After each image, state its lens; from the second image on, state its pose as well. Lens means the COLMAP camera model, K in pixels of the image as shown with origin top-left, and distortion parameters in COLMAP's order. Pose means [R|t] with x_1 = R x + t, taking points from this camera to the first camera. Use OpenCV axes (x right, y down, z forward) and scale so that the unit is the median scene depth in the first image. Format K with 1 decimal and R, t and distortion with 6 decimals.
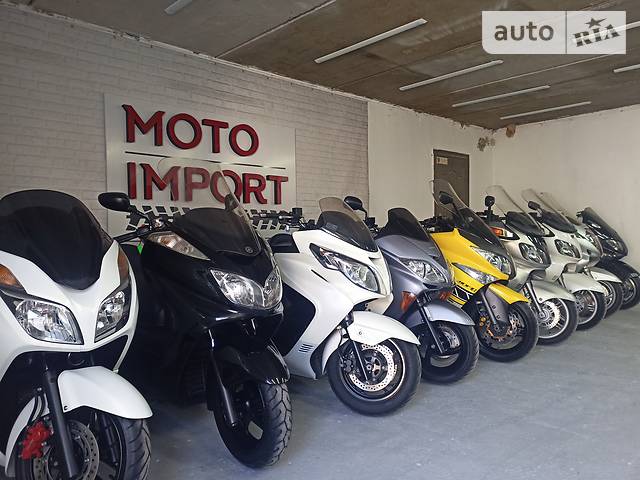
lens RADIAL K [[484.3, 0, 320.0], [0, 484.3, 240.0], [0, 0, 1]] dist [0.065451, -0.049979]
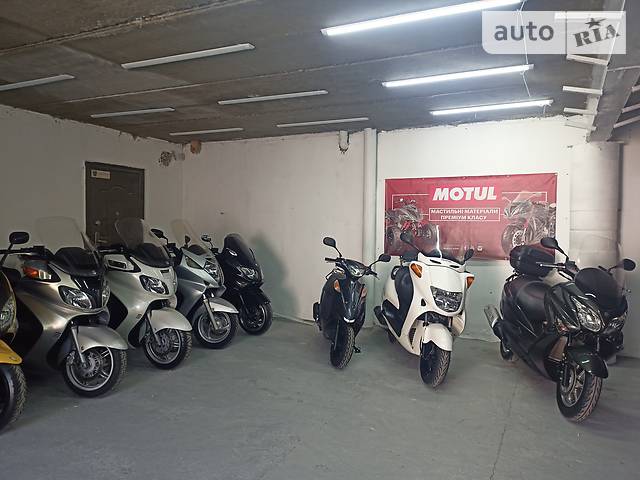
lens RADIAL K [[484.3, 0, 320.0], [0, 484.3, 240.0], [0, 0, 1]] dist [0.065451, -0.049979]
pose [[0.941615, 0.019648, 0.336117, 0.542099], [-0.022738, 0.999728, 0.005260, -0.090095], [-0.335922, -0.012595, 0.941806, 0.008688]]
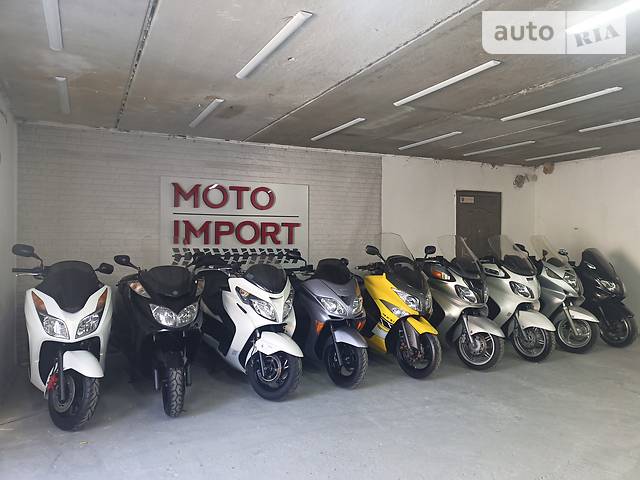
lens RADIAL K [[484.3, 0, 320.0], [0, 484.3, 240.0], [0, 0, 1]] dist [0.065451, -0.049979]
pose [[0.951442, 0.019747, -0.307194, 0.450775], [-0.024316, 0.999643, -0.011053, -0.082894], [0.306866, 0.017986, 0.951583, -0.264977]]
